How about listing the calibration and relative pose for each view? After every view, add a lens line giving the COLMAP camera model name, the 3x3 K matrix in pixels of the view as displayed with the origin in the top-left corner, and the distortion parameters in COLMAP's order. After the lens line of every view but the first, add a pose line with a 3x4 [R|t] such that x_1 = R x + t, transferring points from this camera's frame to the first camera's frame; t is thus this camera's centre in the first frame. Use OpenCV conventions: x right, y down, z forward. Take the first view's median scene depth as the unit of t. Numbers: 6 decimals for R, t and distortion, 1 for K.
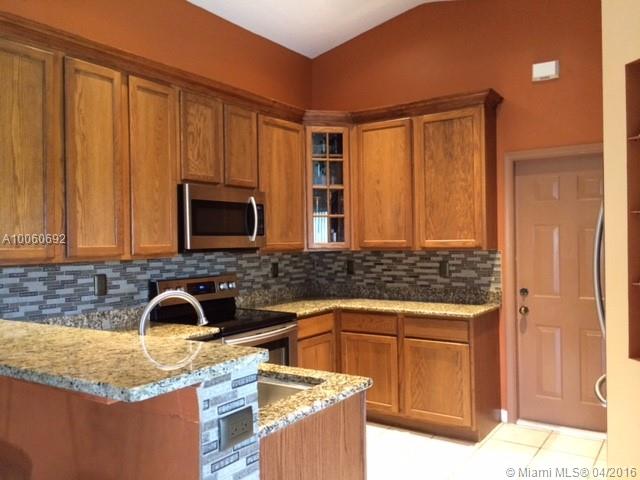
lens RADIAL K [[549.7, 0, 314.8], [0, 549.7, 242.5], [0, 0, 1]] dist [0.075848, -0.086754]
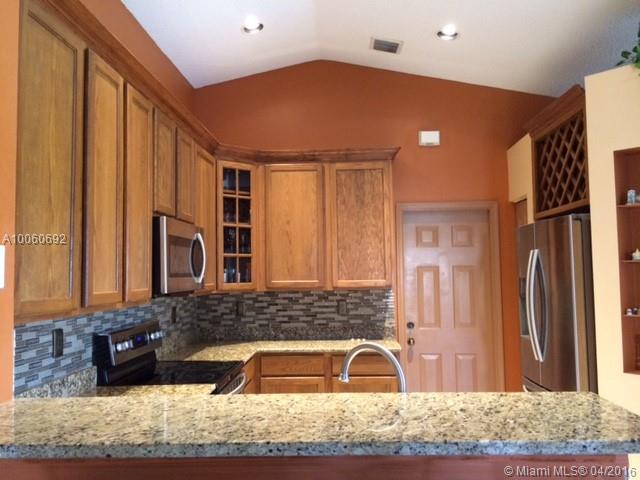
lens RADIAL K [[549.7, 0, 317.1], [0, 549.7, 242.6], [0, 0, 1]] dist [0.075848, -0.086754]
pose [[0.853919, 0.030585, 0.519507, -0.390728], [0.004470, 0.997804, -0.066091, -0.007208], [-0.520387, 0.058758, 0.851906, 0.127270]]
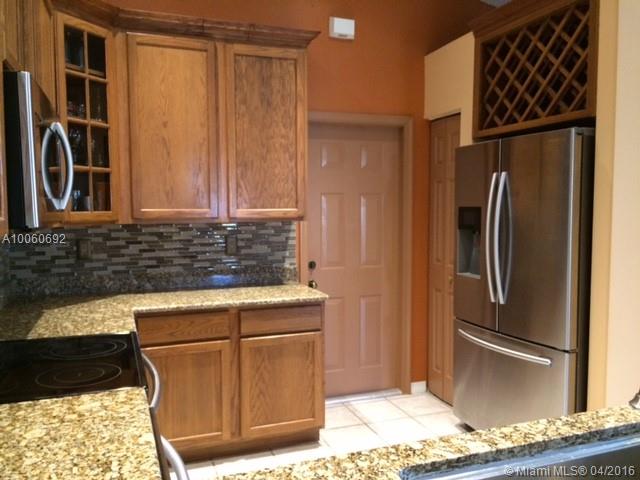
lens RADIAL K [[549.7, 0, 314.5], [0, 549.7, 244.4], [0, 0, 1]] dist [0.075848, -0.086754]
pose [[0.582266, -0.046571, 0.811663, -0.377326], [-0.001679, 0.998287, 0.058483, -0.000401], [-0.812996, -0.035415, 0.581191, 0.471972]]
